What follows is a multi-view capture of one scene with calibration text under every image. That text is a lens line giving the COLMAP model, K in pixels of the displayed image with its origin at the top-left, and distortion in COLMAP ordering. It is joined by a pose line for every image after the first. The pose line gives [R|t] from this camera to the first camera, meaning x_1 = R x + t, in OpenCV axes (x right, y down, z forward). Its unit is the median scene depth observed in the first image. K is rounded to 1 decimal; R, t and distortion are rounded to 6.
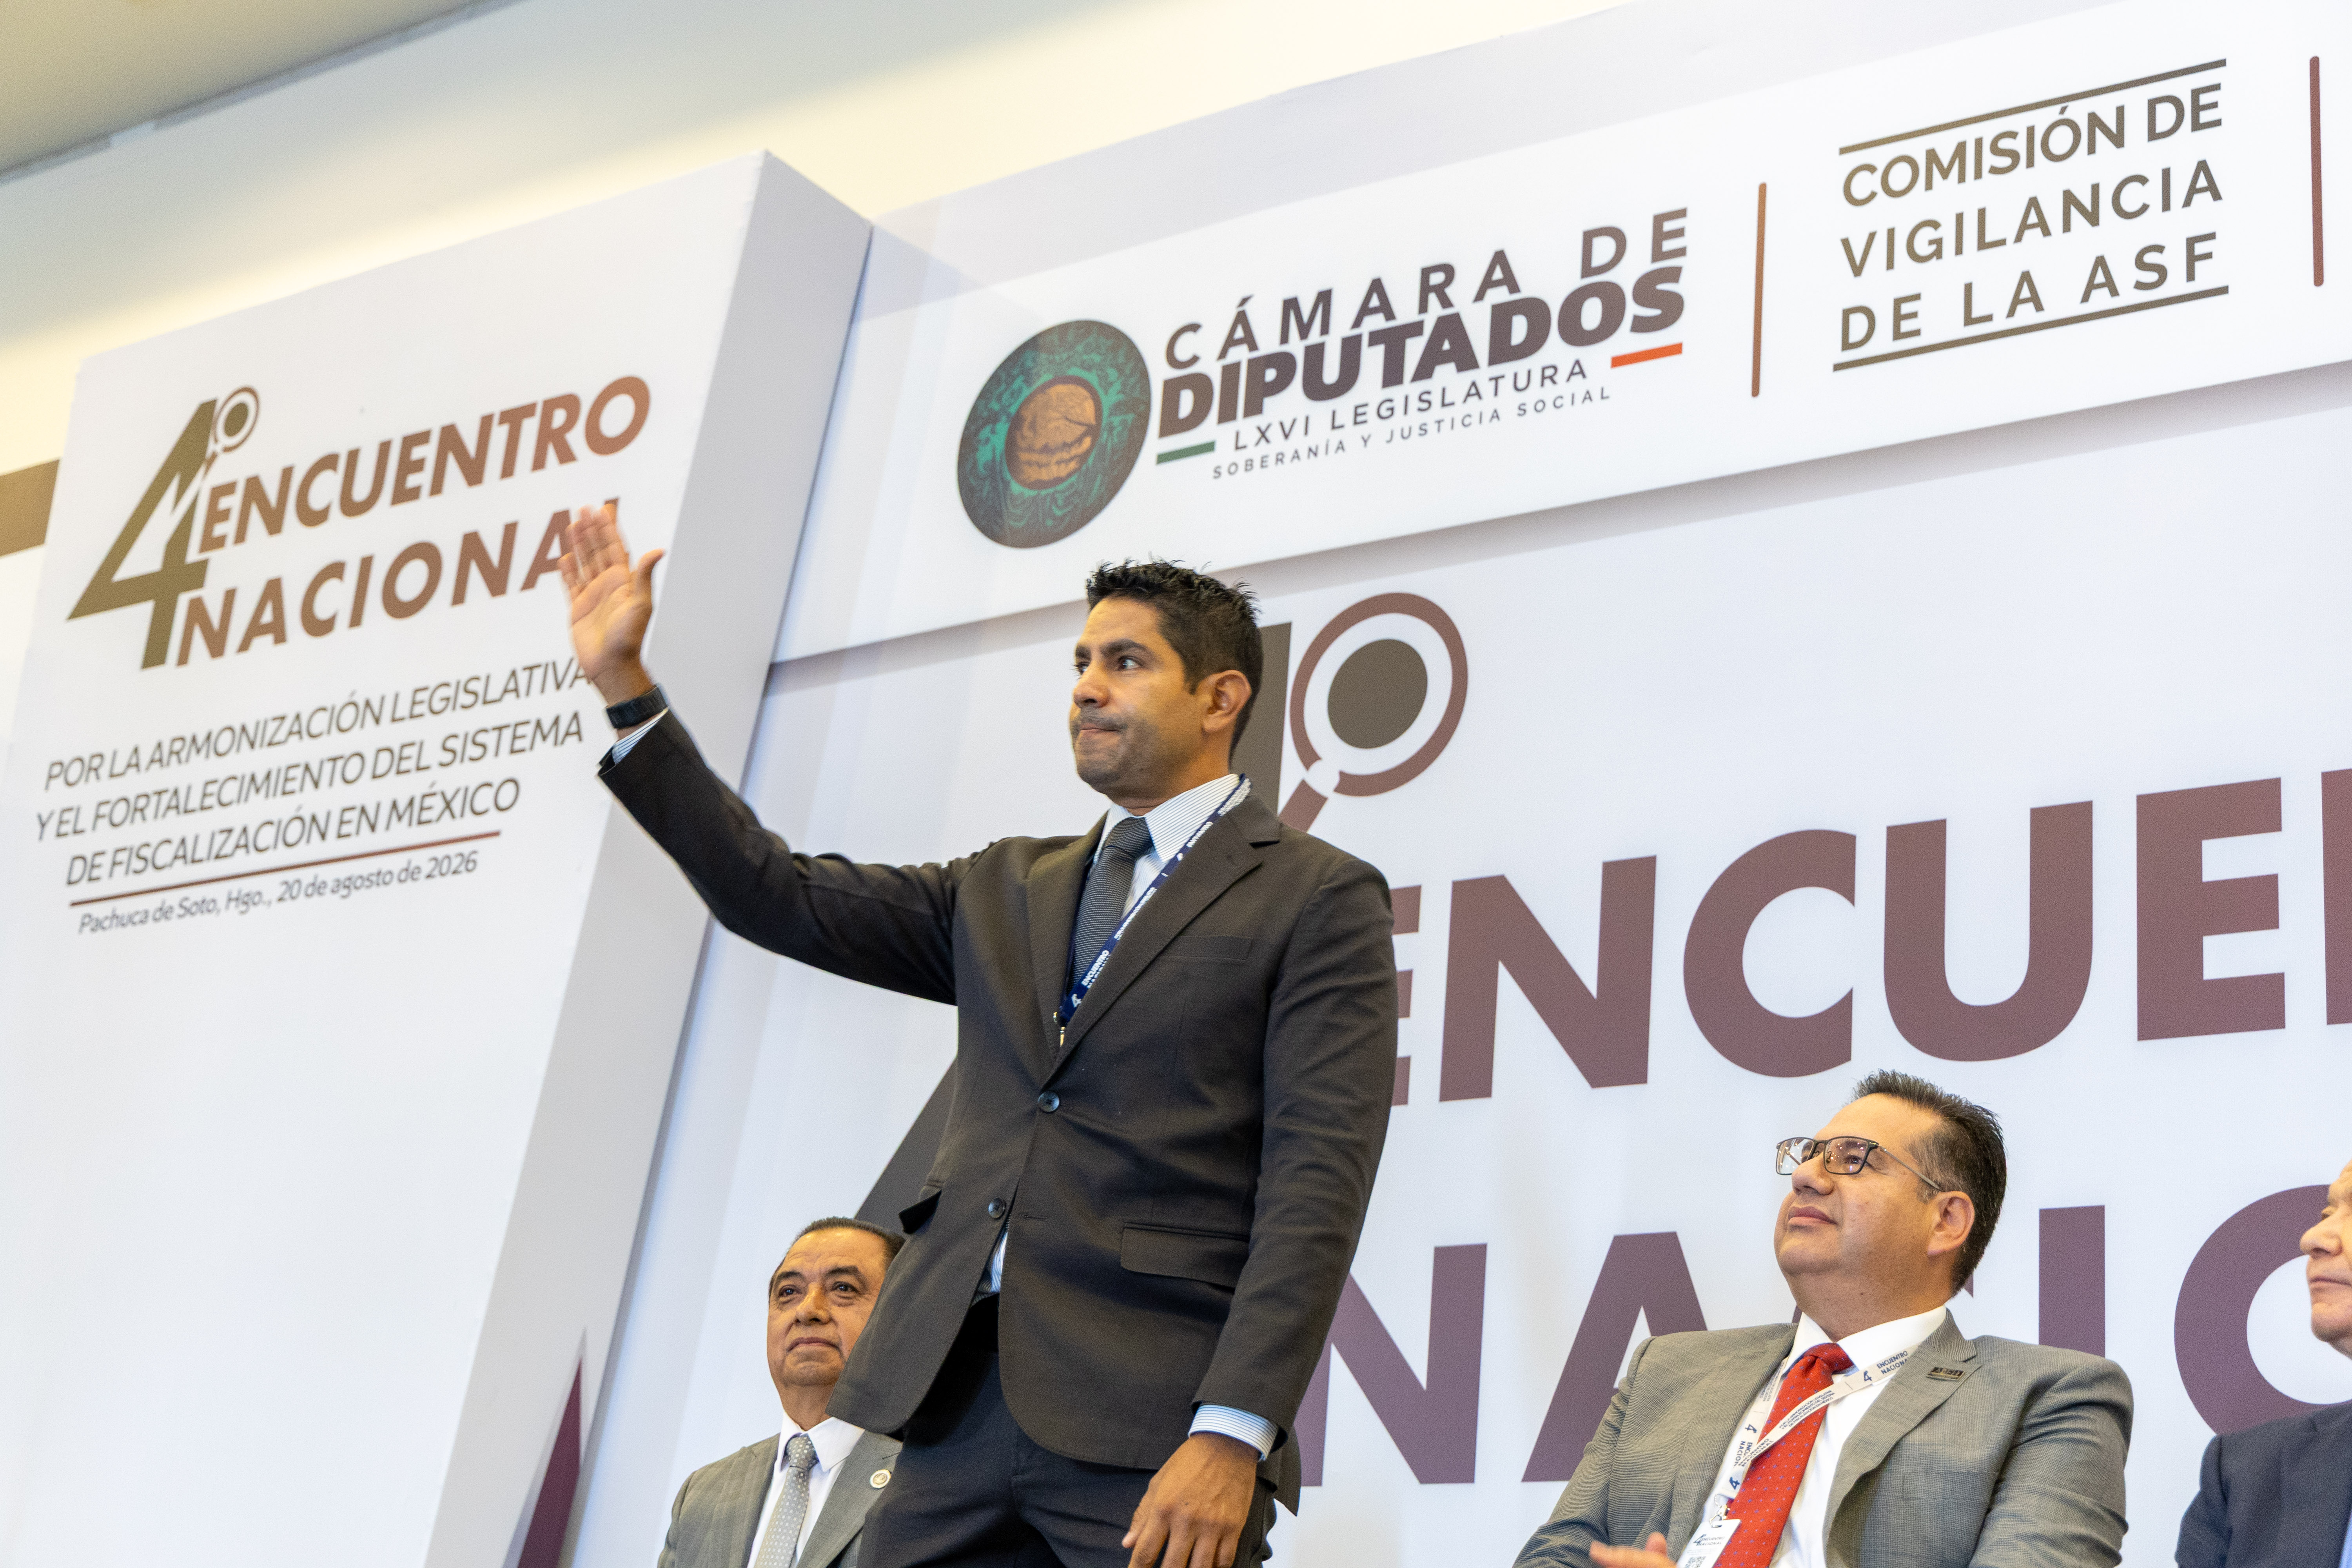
lens RADIAL K [[3617.6, 0, 1176.0], [0, 3617.6, 784.0], [0, 0, 1]] dist [0.006815, 0.087034]
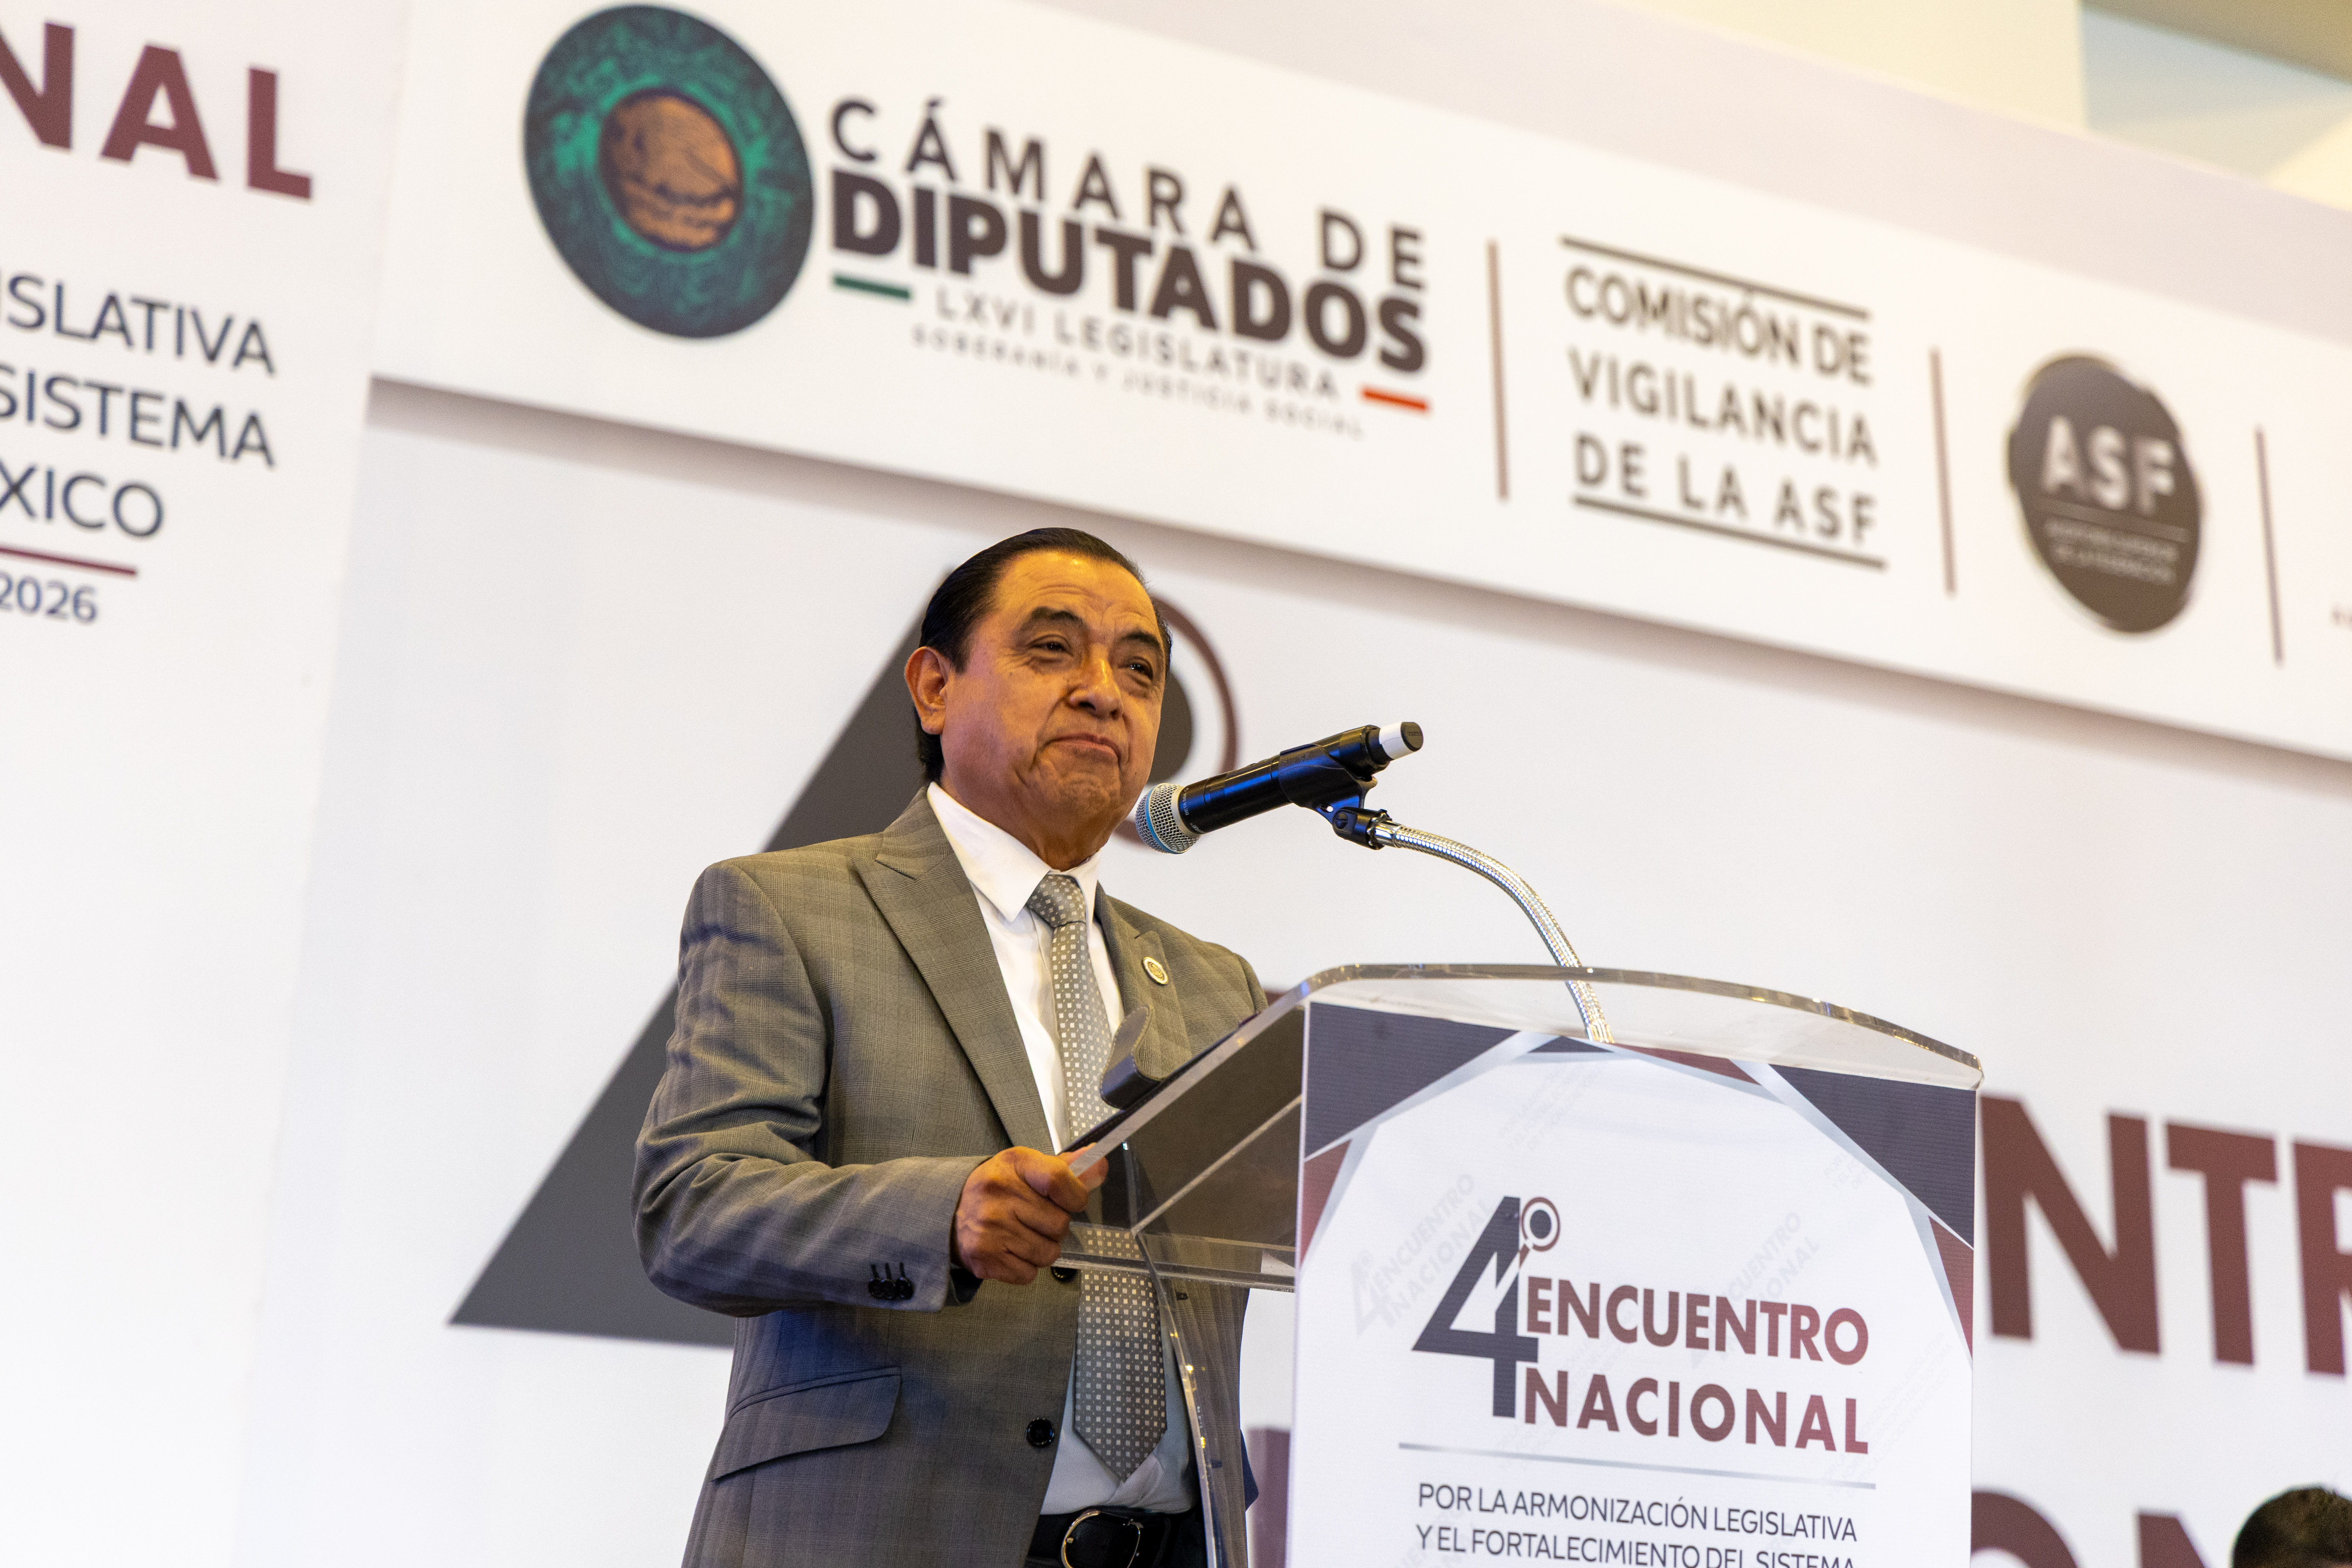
lens RADIAL K [[6882.8, 0, 1182.0], [0, 6882.8, 864.6], [0, 0, 1]] dist [0.032869, 0.577791]
pose [[0.293618, 0.128953, 0.947185, -1.338843], [-0.274725, 0.960441, -0.045596, 0.071118], [-0.915595, -0.246827, 0.317430, 0.476028]]
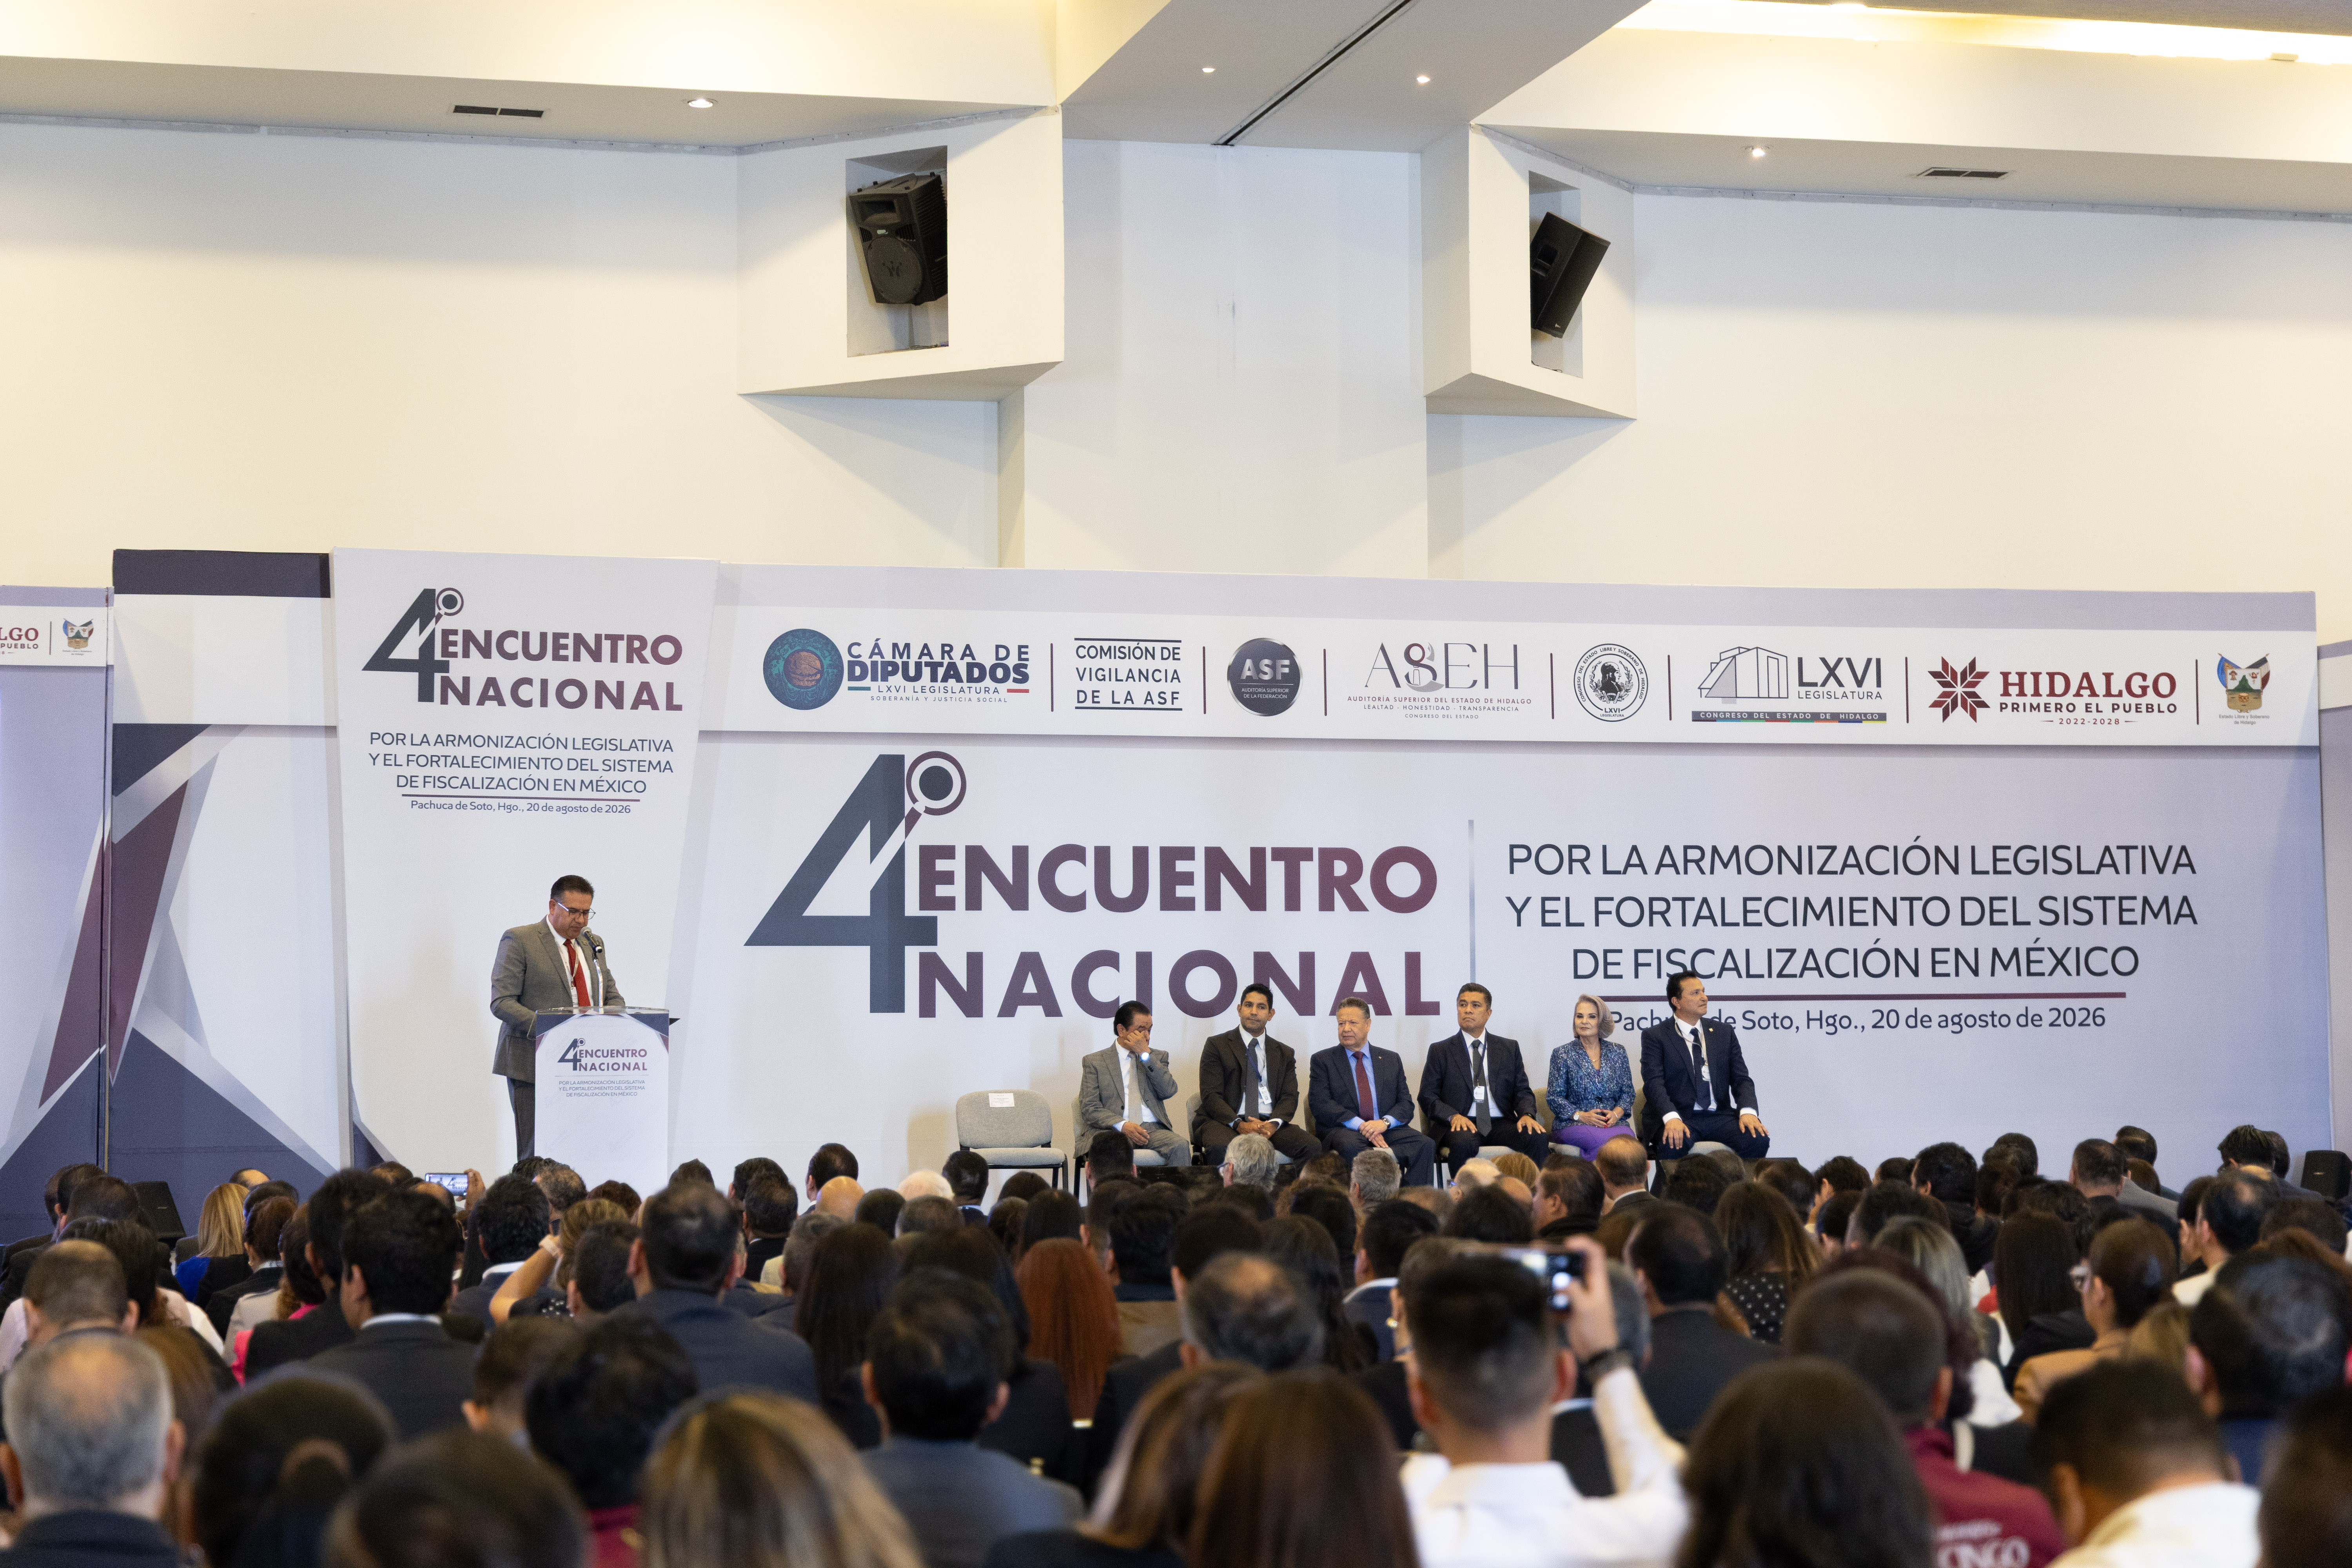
lens RADIAL K [[4526.7, 0, 1176.0], [0, 4526.7, 784.0], [0, 0, 1]] dist [-0.007487, -0.054053]
pose [[0.648555, -0.038299, 0.760204, -2.884653], [-0.198572, 0.955636, 0.217553, -0.946628], [-0.734810, -0.292051, 0.612177, -1.675112]]
